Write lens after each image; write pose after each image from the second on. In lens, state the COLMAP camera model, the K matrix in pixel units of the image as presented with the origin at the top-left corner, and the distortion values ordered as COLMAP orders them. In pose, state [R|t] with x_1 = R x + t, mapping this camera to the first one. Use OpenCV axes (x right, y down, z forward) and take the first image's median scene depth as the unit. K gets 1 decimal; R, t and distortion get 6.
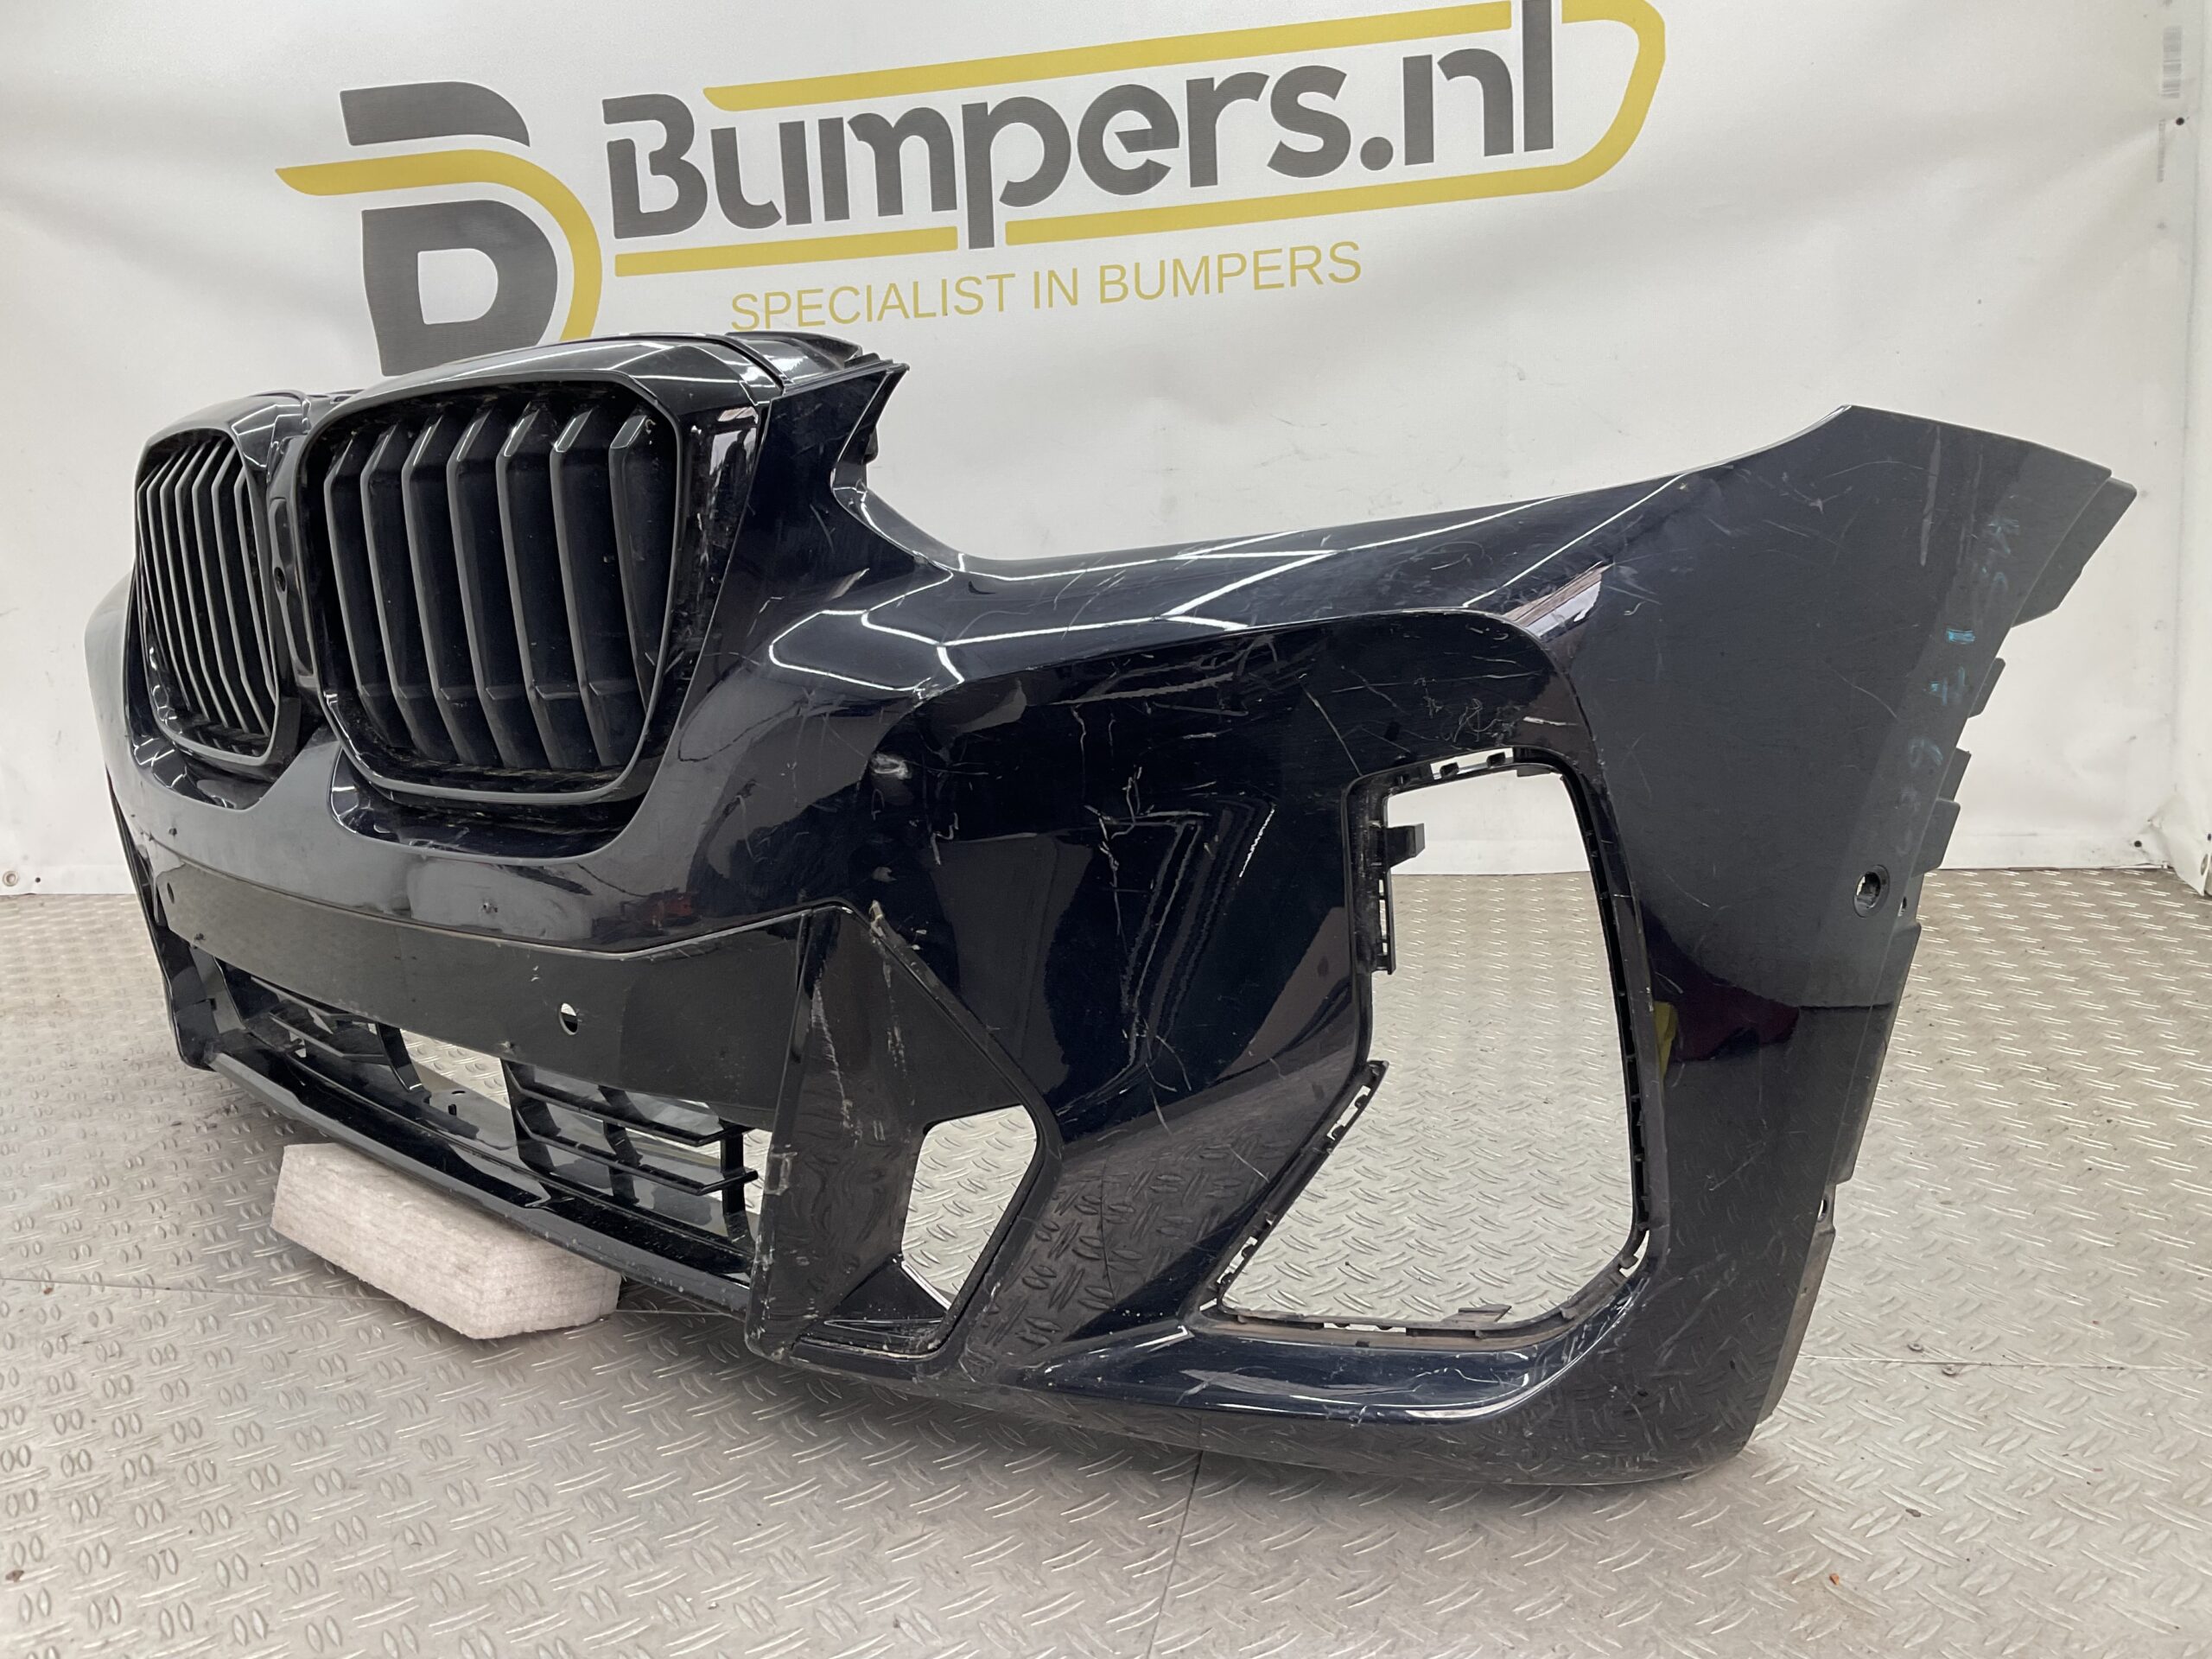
lens RADIAL K [[1801.3, 0, 1106.0], [0, 1801.3, 829.5], [0, 0, 1]] dist [0.097326, -0.195674]
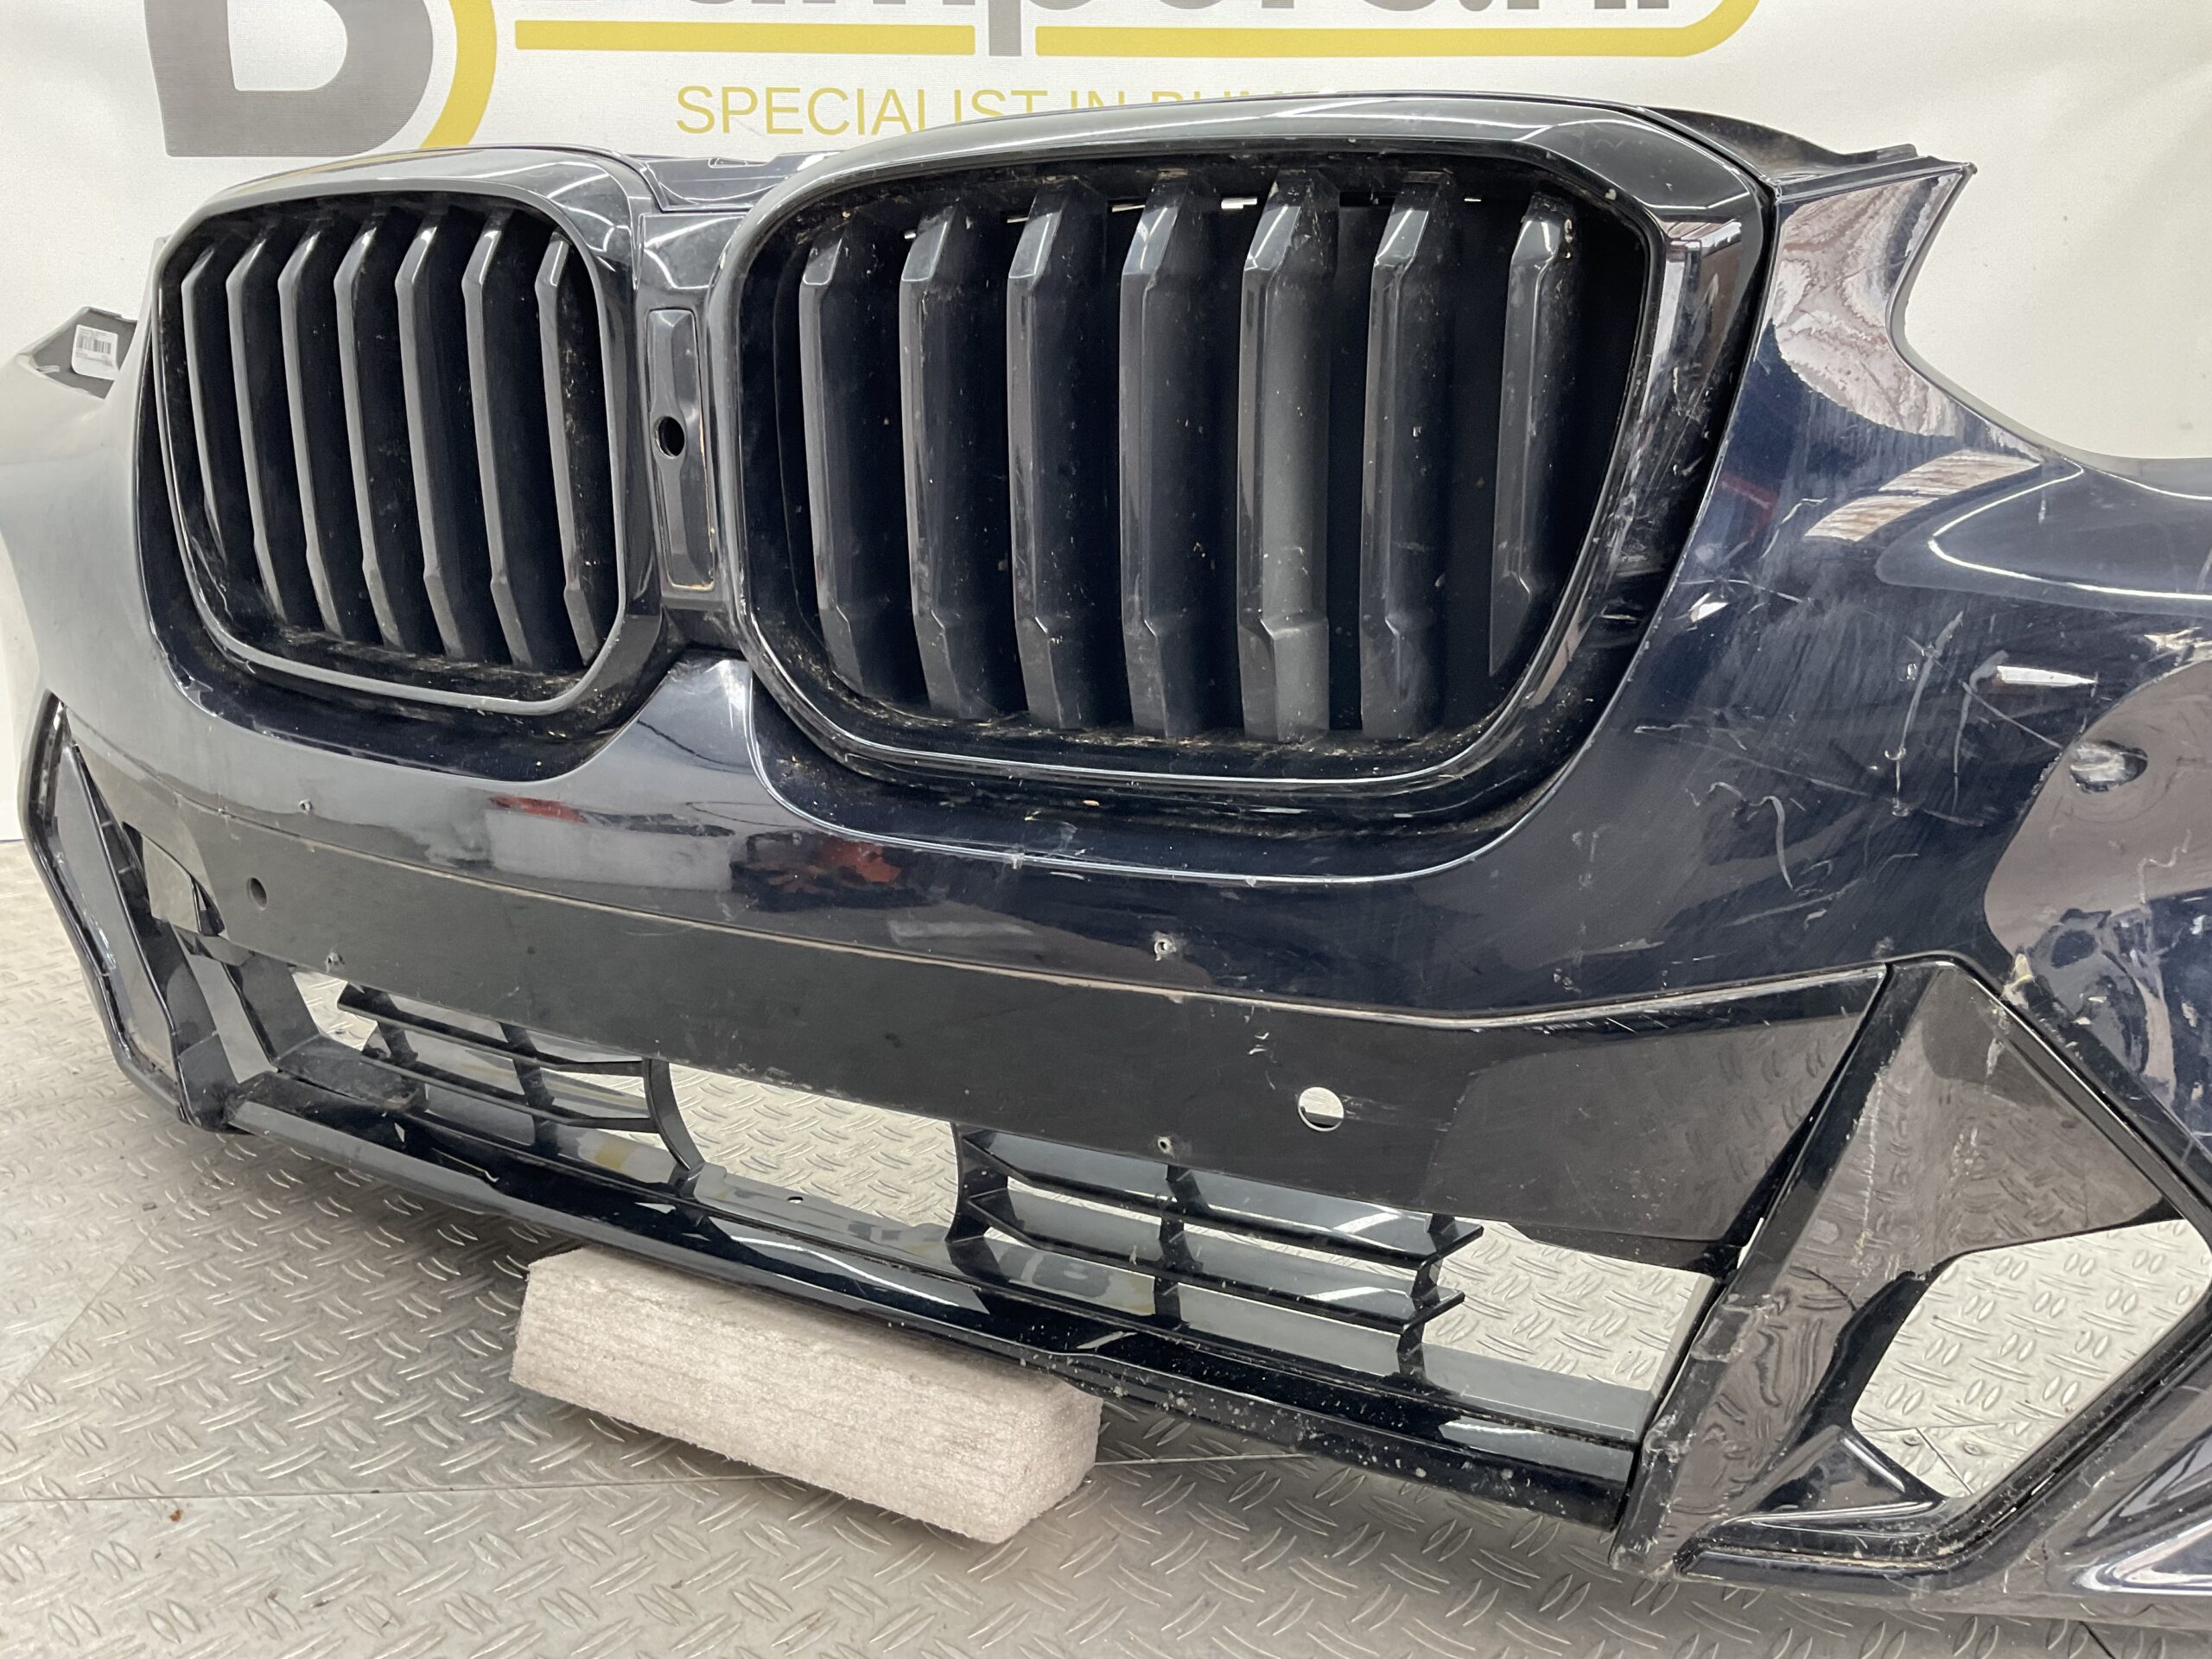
lens RADIAL K [[1807.4, 0, 1106.0], [0, 1807.4, 829.5], [0, 0, 1]] dist [0.057992, -0.103237]
pose [[0.960033, -0.015198, 0.279473, -0.260868], [-0.001143, 0.998303, 0.058216, -0.017863], [-0.279883, -0.056209, 0.958387, 0.175874]]
